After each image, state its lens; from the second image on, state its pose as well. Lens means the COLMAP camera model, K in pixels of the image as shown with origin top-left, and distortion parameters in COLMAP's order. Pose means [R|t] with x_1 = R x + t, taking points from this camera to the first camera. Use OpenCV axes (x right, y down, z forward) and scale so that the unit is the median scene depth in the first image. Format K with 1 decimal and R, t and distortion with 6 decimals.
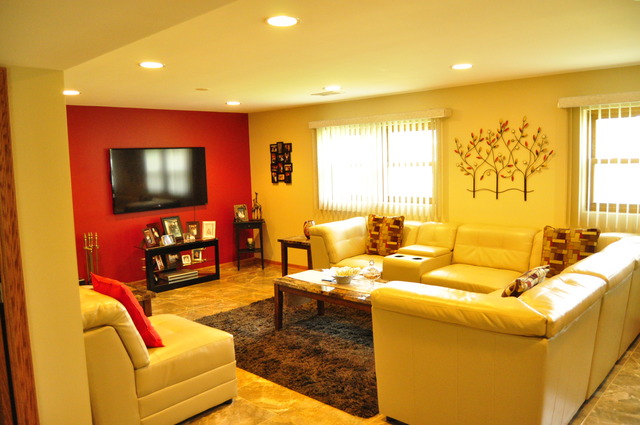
lens RADIAL K [[507.6, 0, 320.0], [0, 507.6, 212.5], [0, 0, 1]] dist [-0.010472, 0.003453]
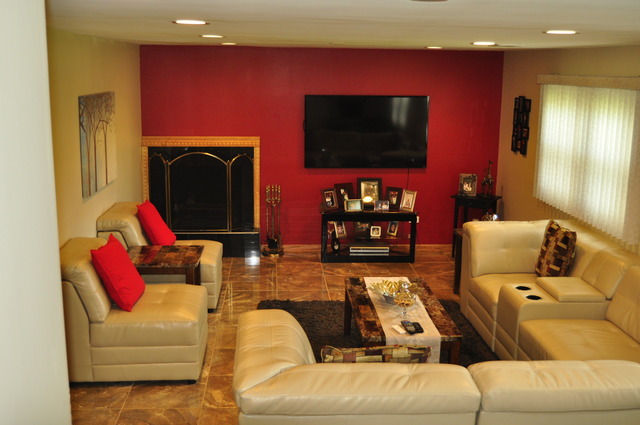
lens RADIAL K [[713.0, 0, 320.0], [0, 713.0, 212.5], [0, 0, 1]] dist [-0.058507, 0.005579]
pose [[0.736208, 0.175469, -0.653612, 0.590007], [-0.107971, 0.983886, 0.142519, -0.131369], [0.668087, -0.034353, 0.743290, 0.077006]]
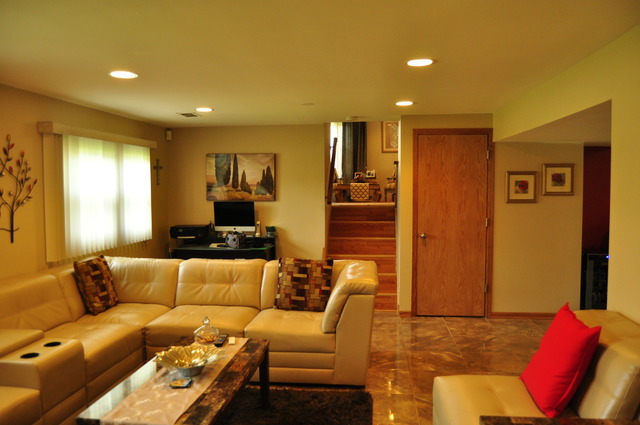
lens RADIAL K [[505.0, 0, 315.5], [0, 505.0, 211.0], [0, 0, 1]] dist [-0.080017, 0.013570]
pose [[-0.593025, -0.013096, 0.805077, -0.480365], [0.102616, 0.990485, 0.091699, -0.092312], [-0.798618, 0.136994, -0.586039, 1.066081]]
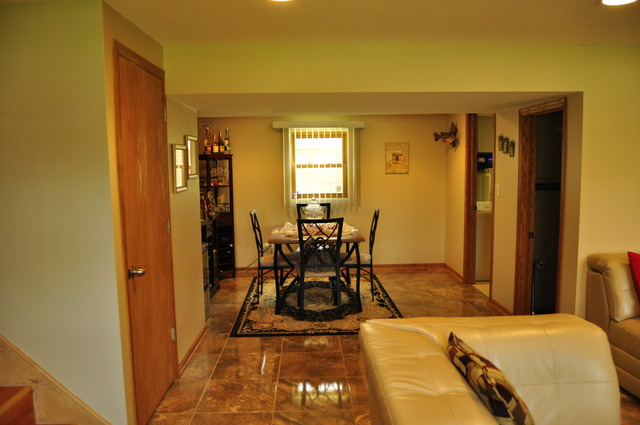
lens RADIAL K [[505.0, 0, 315.5], [0, 505.0, 211.0], [0, 0, 1]] dist [-0.080017, 0.013570]
pose [[-0.714928, 0.104116, -0.691403, 0.523757], [-0.037905, 0.981626, 0.187014, -0.080490], [0.698170, 0.159909, -0.697845, 0.713880]]
